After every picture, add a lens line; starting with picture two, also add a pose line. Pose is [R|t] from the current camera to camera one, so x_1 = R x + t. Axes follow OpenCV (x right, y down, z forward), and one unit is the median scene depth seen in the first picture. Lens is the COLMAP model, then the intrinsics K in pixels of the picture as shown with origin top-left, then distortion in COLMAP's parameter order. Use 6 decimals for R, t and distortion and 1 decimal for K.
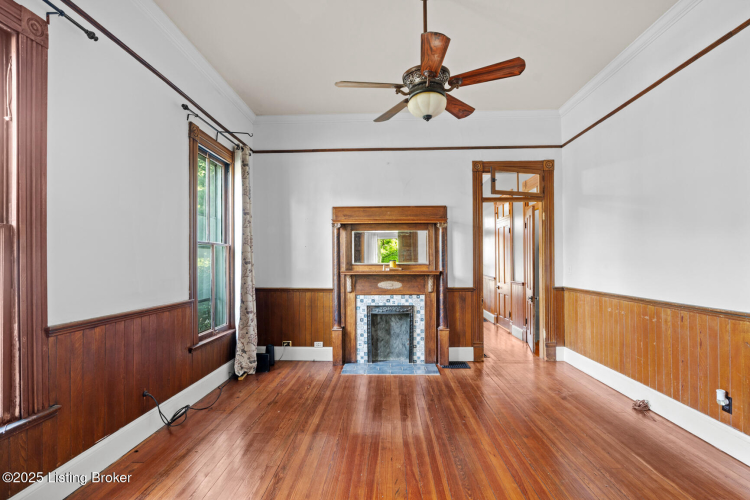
lens RADIAL K [[344.2, 0, 376.7], [0, 344.2, 257.0], [0, 0, 1]] dist [-0.004875, -0.000356]
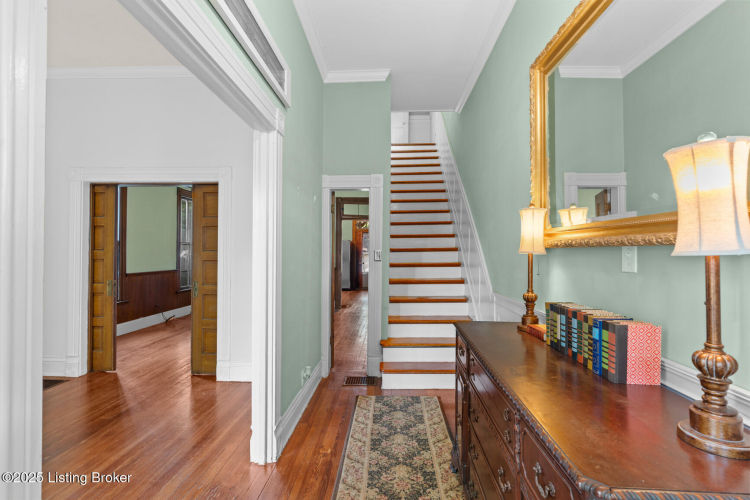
lens RADIAL K [[358.8, 0, 373.0], [0, 358.8, 248.2], [0, 0, 1]] dist [0.000207, 0.000071]
pose [[0.999848, 0.007558, -0.015728, 0.508140], [-0.007520, 0.999969, 0.002470, -0.015376], [0.015746, -0.002351, 0.999873, -0.863361]]
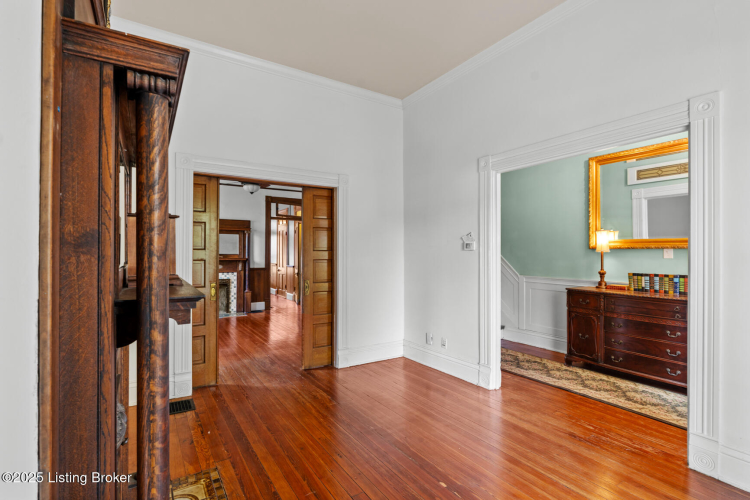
lens RADIAL K [[358.8, 0, 377.9], [0, 358.8, 248.9], [0, 0, 1]] dist [0.000207, 0.000071]
pose [[0.819086, 0.012831, 0.573528, -0.304859], [-0.011765, 0.999915, -0.005569, -0.004472], [-0.573551, -0.002186, 0.819167, -0.845663]]
